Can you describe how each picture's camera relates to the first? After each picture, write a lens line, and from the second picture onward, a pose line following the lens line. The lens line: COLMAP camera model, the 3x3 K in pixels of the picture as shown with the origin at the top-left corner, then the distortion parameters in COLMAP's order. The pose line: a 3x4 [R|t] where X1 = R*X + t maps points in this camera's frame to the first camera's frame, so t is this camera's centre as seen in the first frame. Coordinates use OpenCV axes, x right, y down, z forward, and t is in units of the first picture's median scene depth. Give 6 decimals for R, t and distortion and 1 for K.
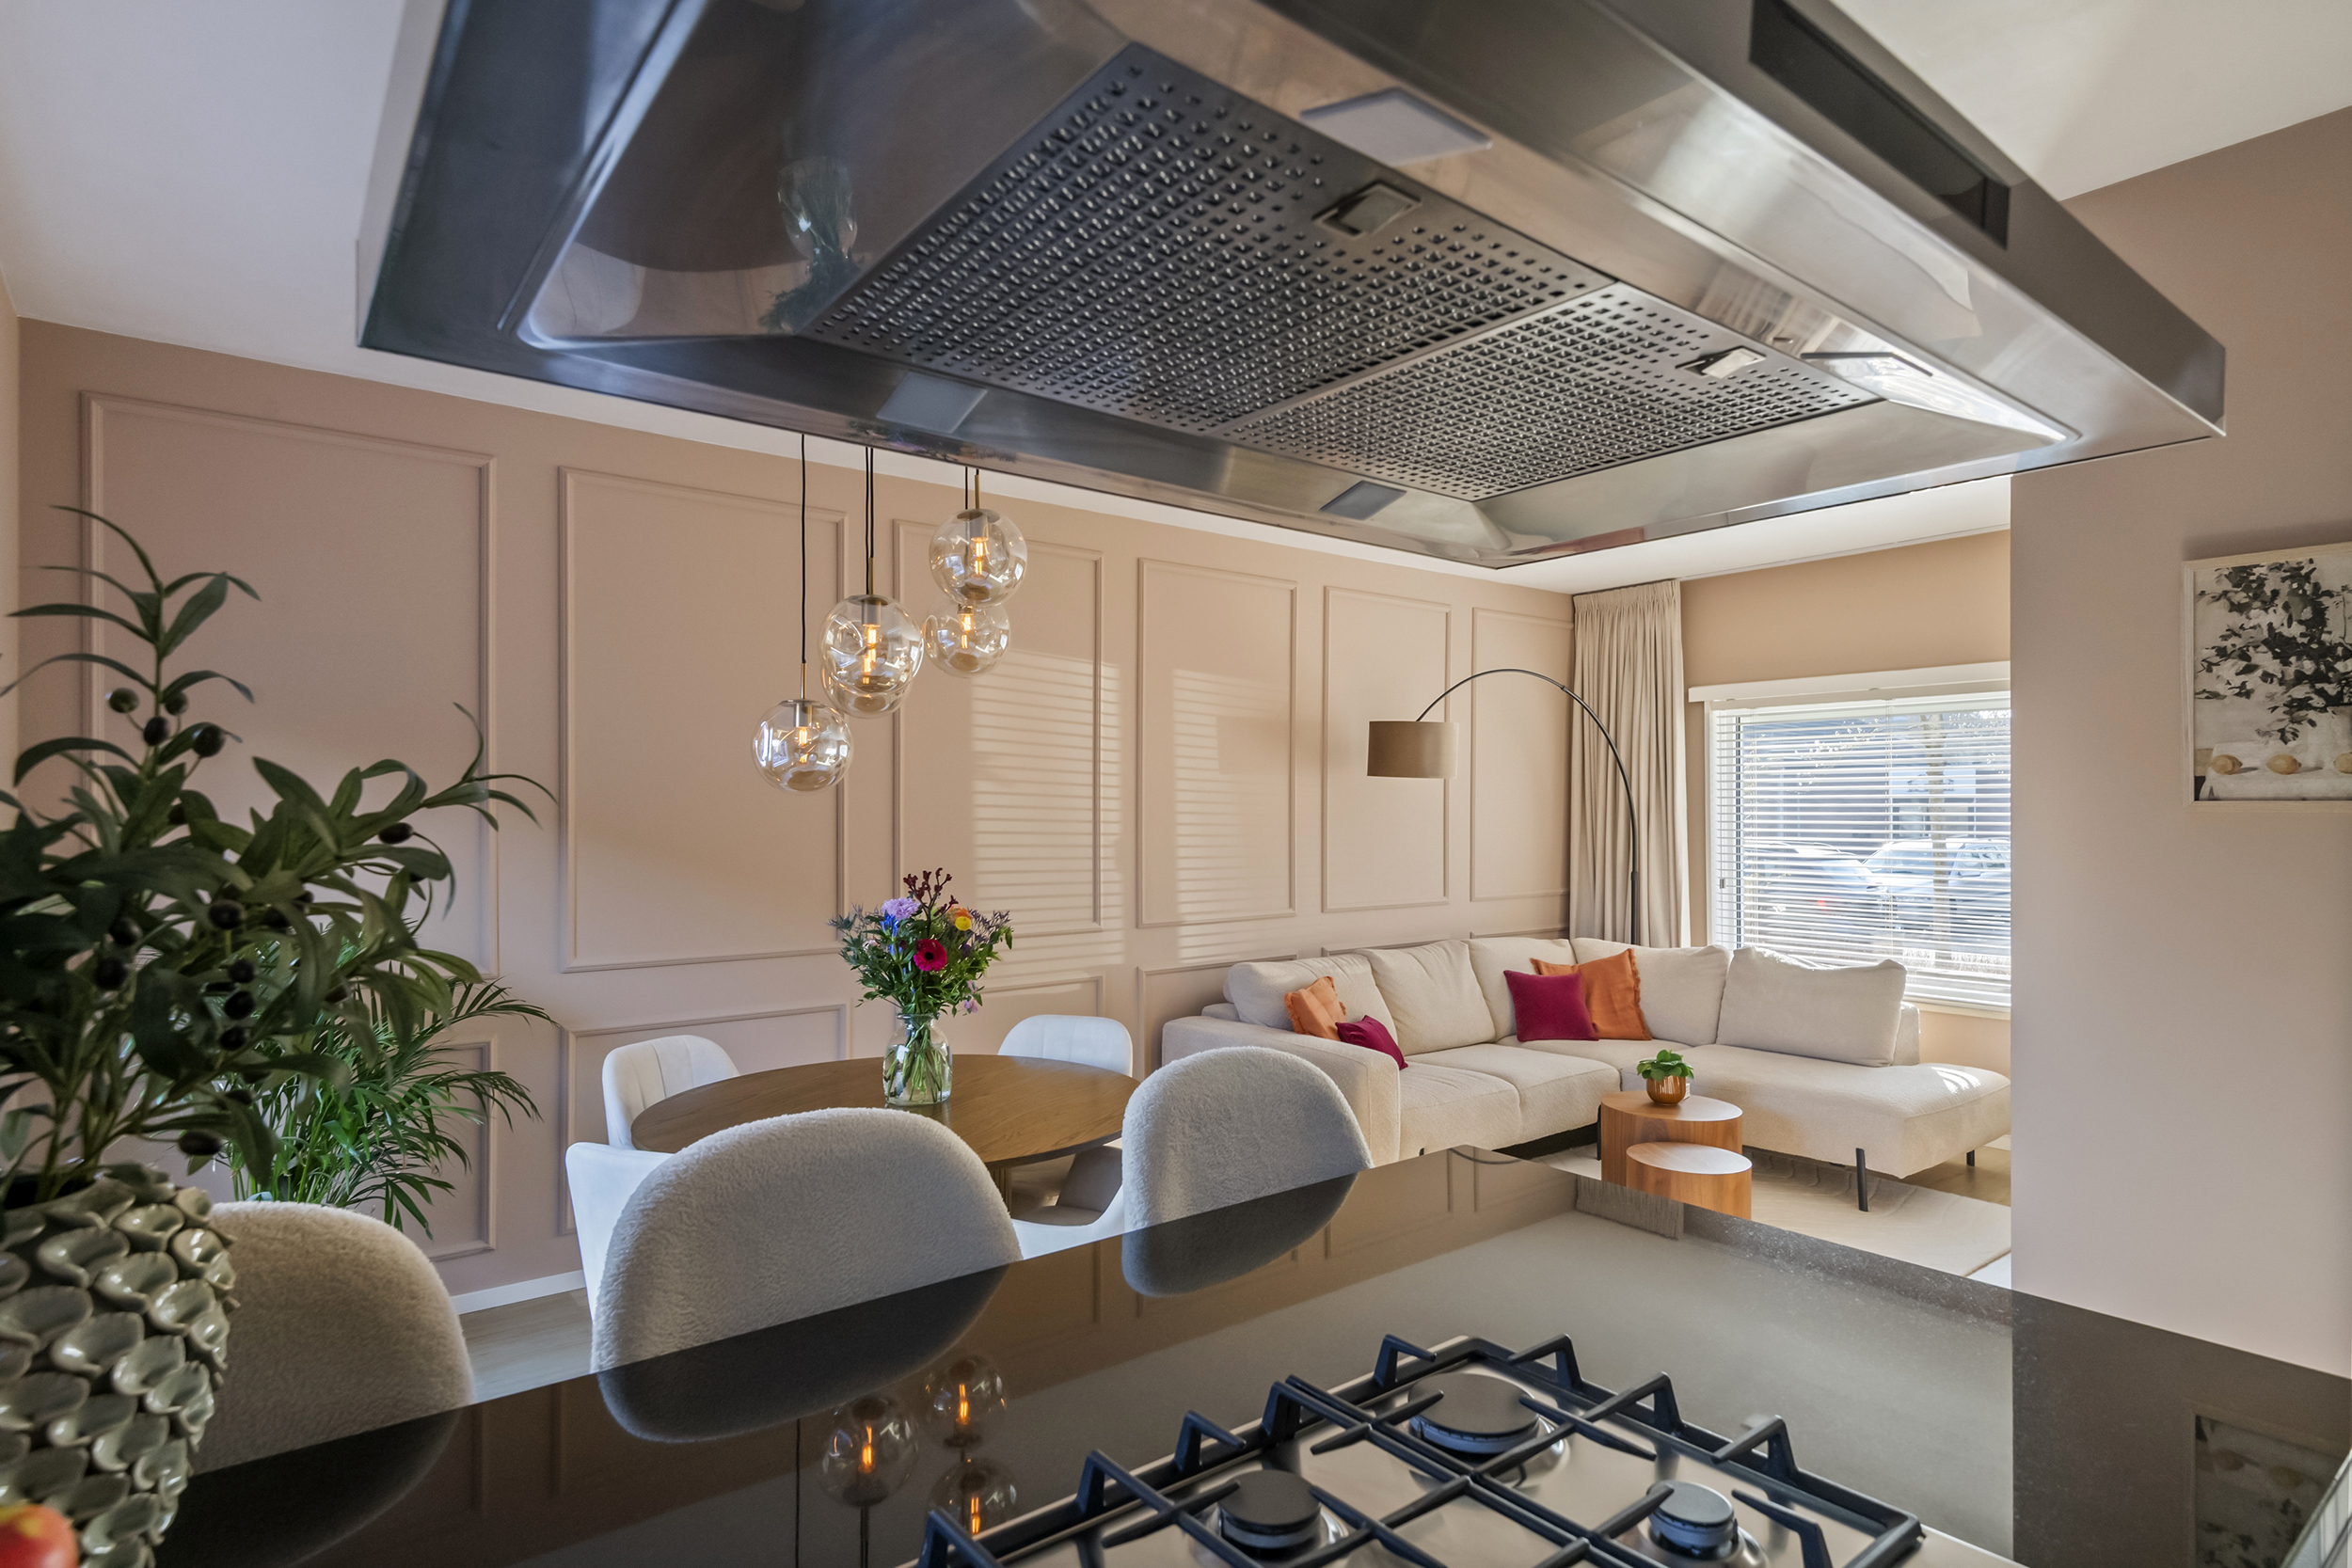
lens RADIAL K [[1247.4, 0, 1165.1], [0, 1247.4, 816.7], [0, 0, 1]] dist [0.020702, -0.006715]
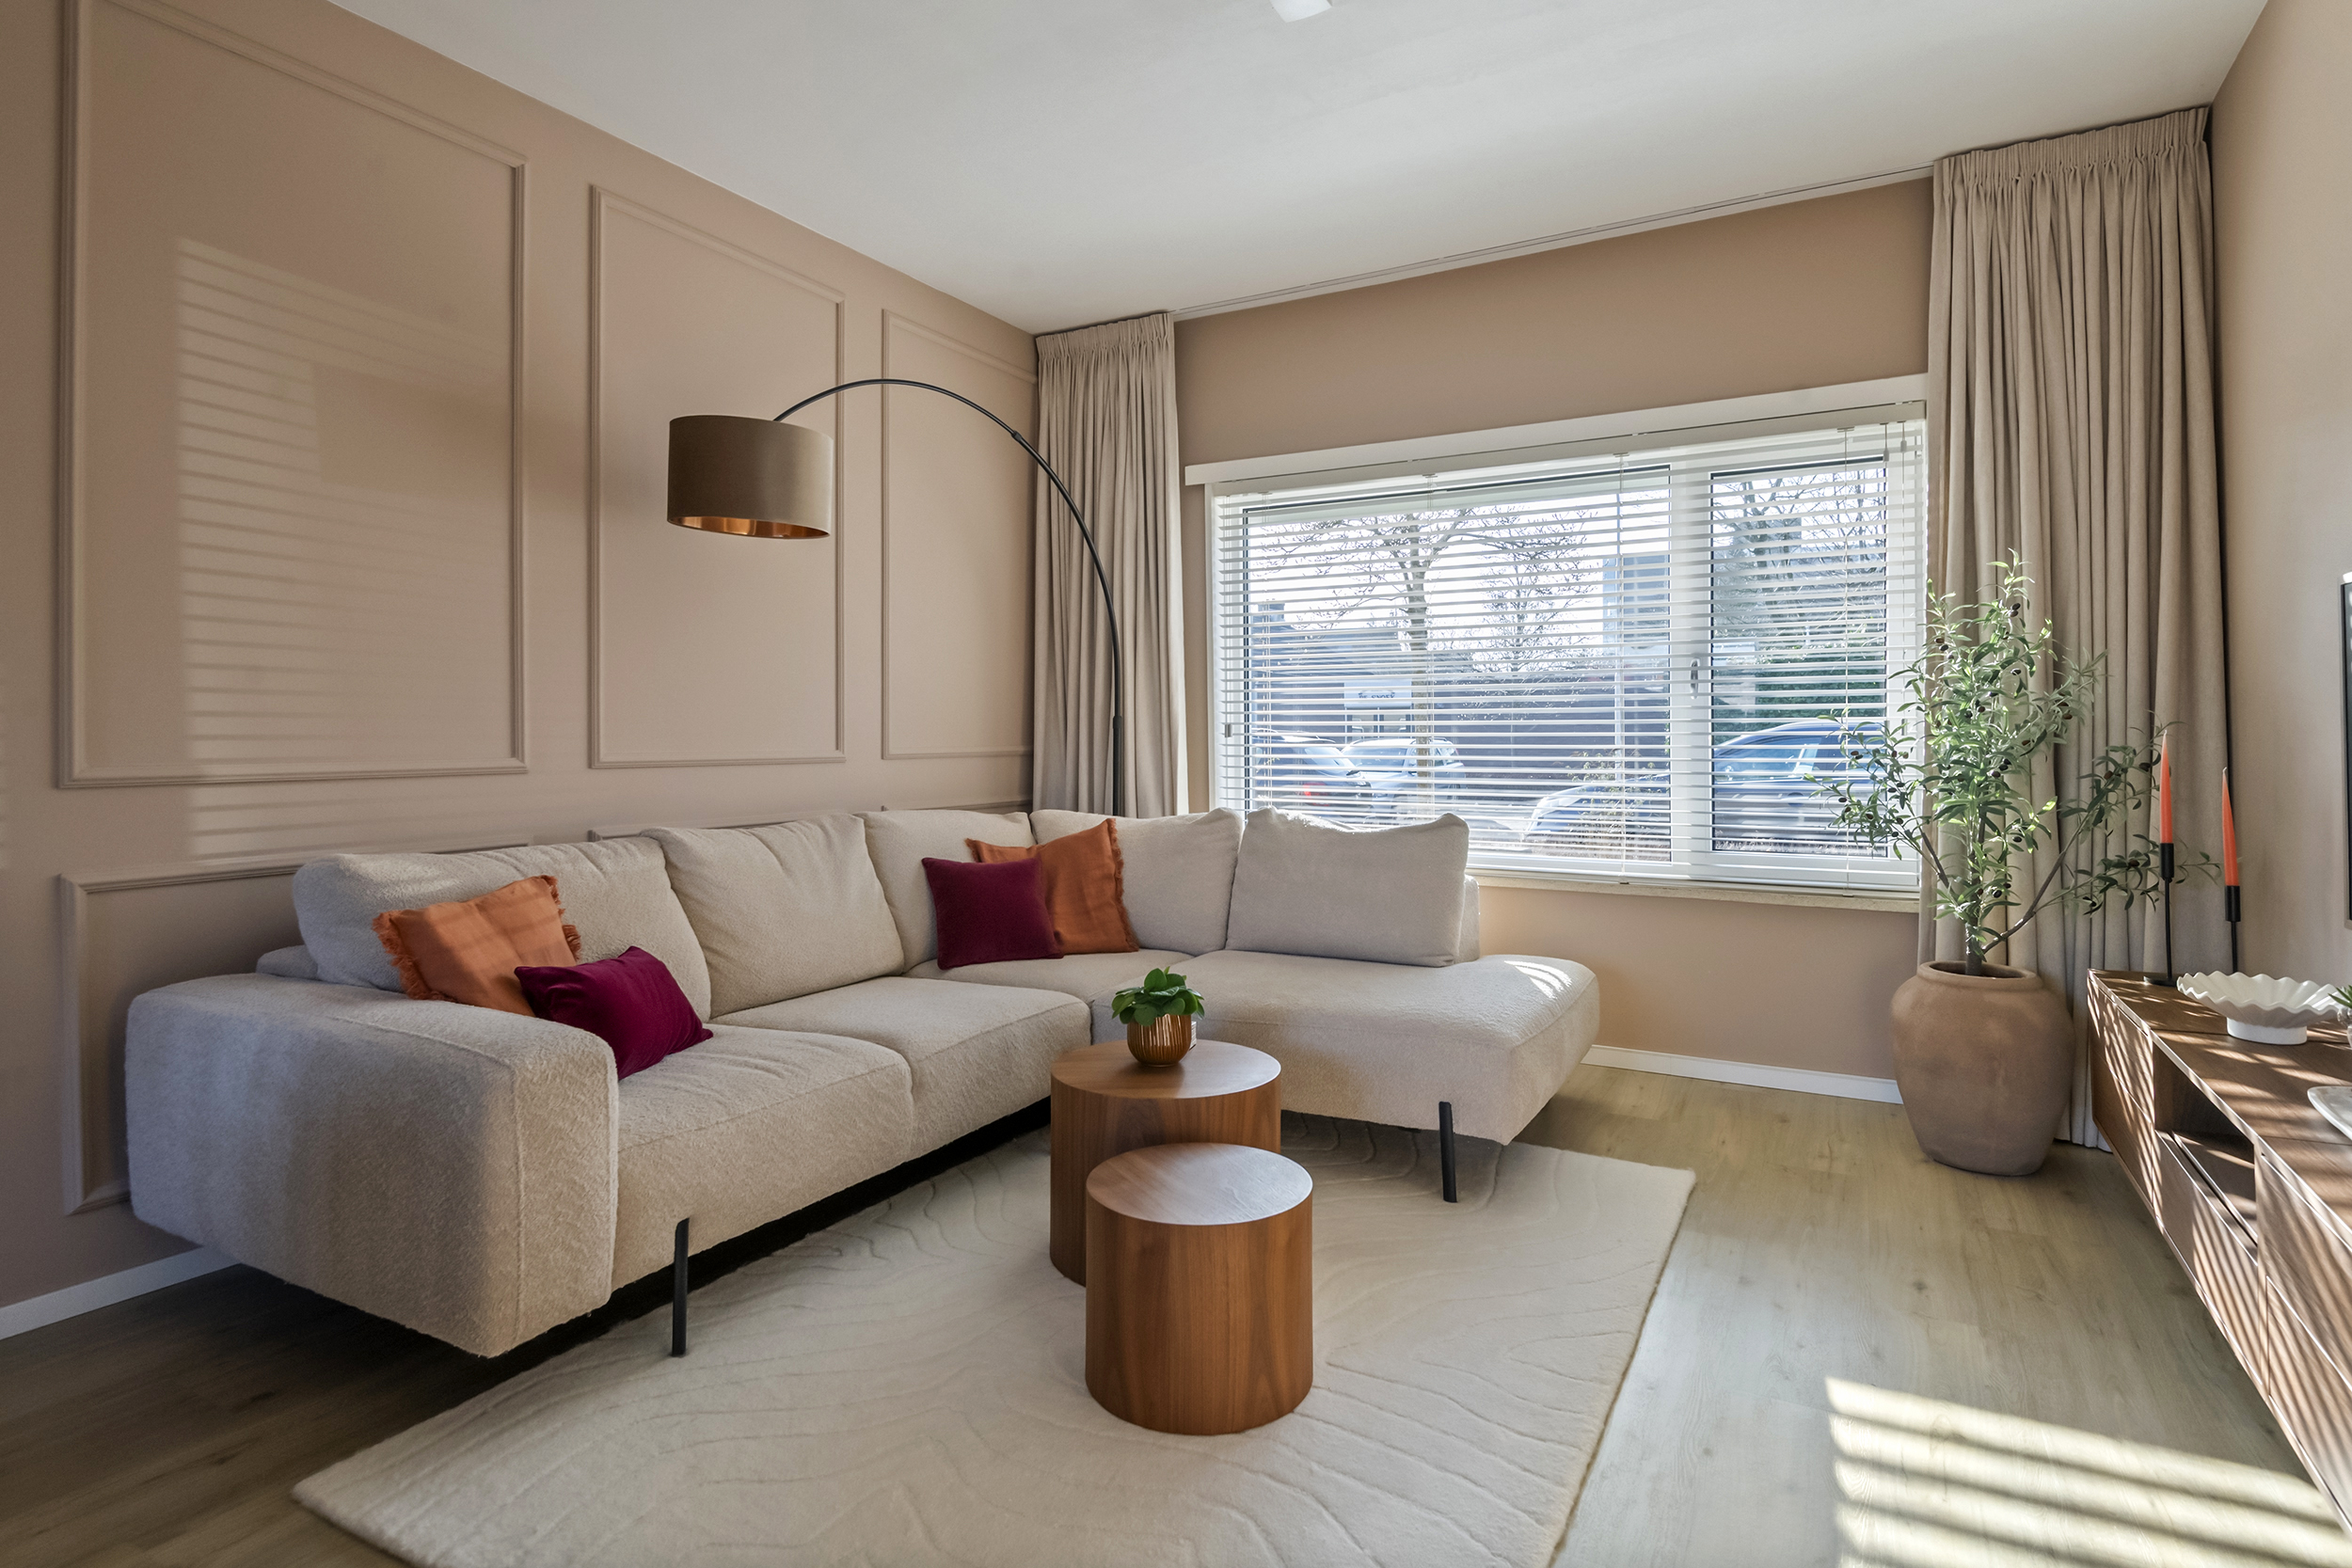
lens RADIAL K [[1247.4, 0, 1216.8], [0, 1247.4, 738.2], [0, 0, 1]] dist [0.020702, -0.006715]
pose [[0.909156, -0.002720, 0.416447, 0.181663], [0.002293, 0.999996, 0.001527, 0.077840], [-0.416449, -0.000433, 0.909159, 0.457964]]
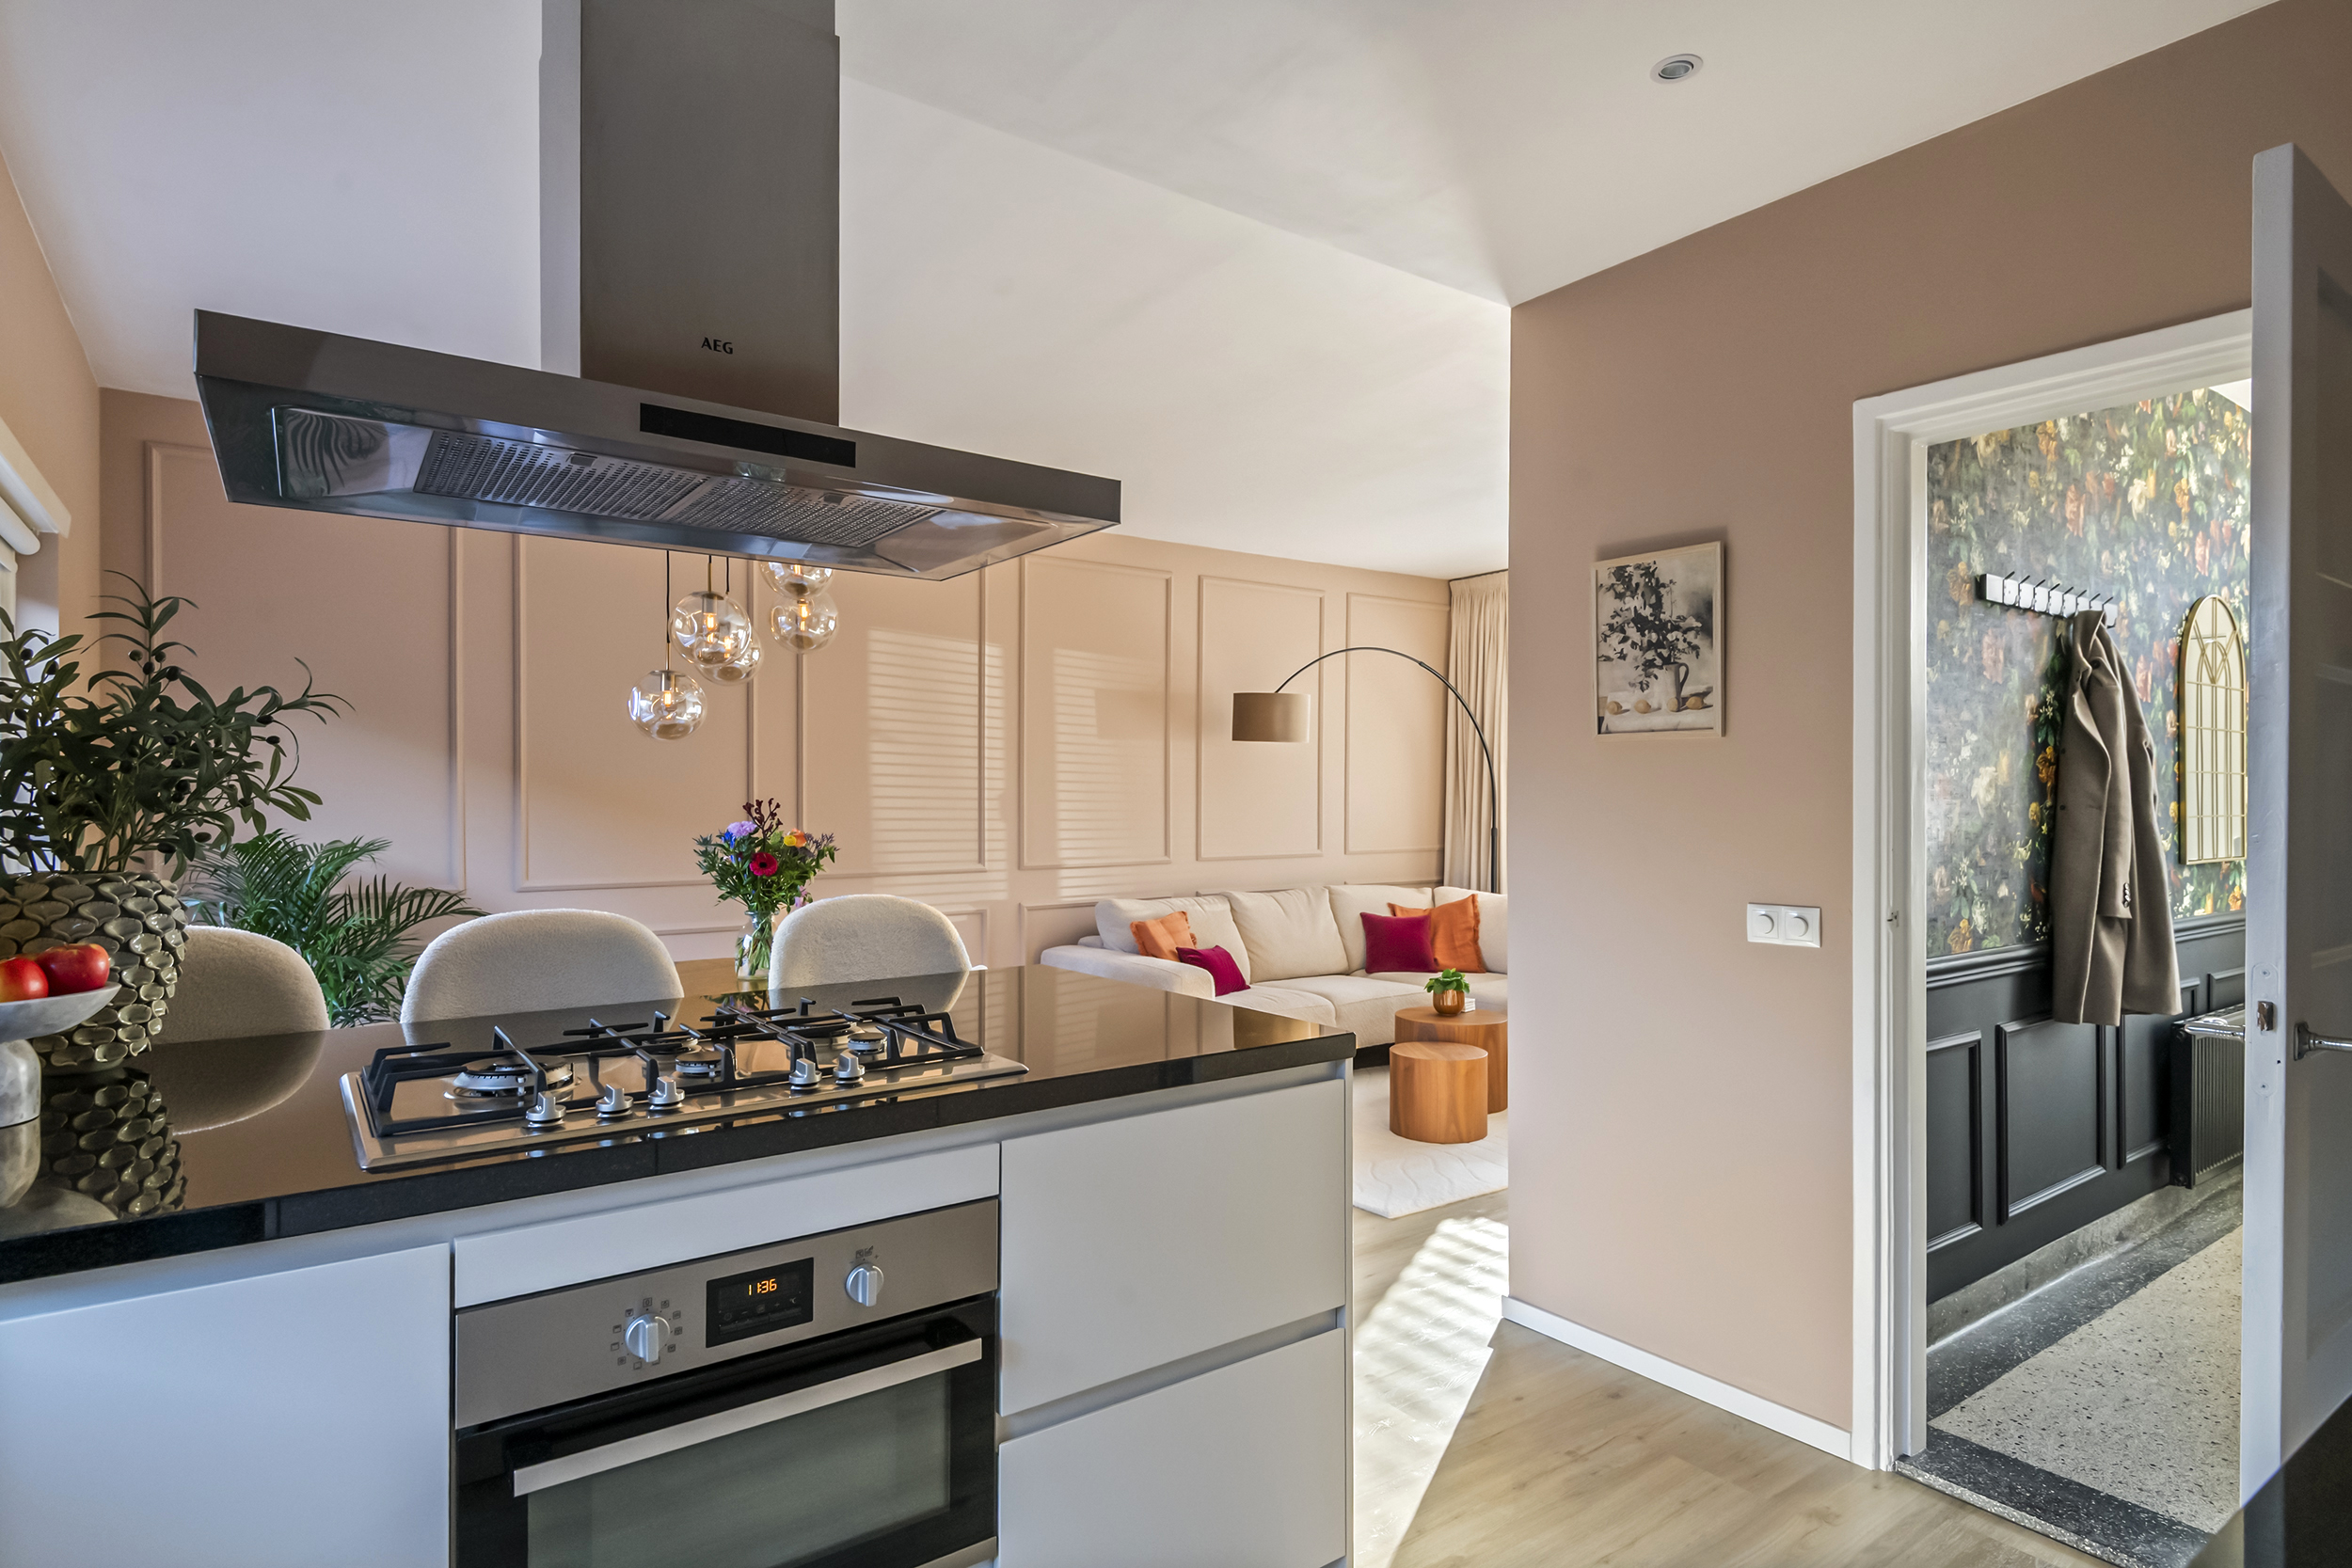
lens RADIAL K [[1247.4, 0, 1147.5], [0, 1247.4, 804.4], [0, 0, 1]] dist [0.020702, -0.006715]
pose [[0.998869, -0.001256, -0.047536, 0.166548], [0.001435, 0.999992, 0.003727, 0.025911], [0.047531, -0.003791, 0.998863, -0.178155]]
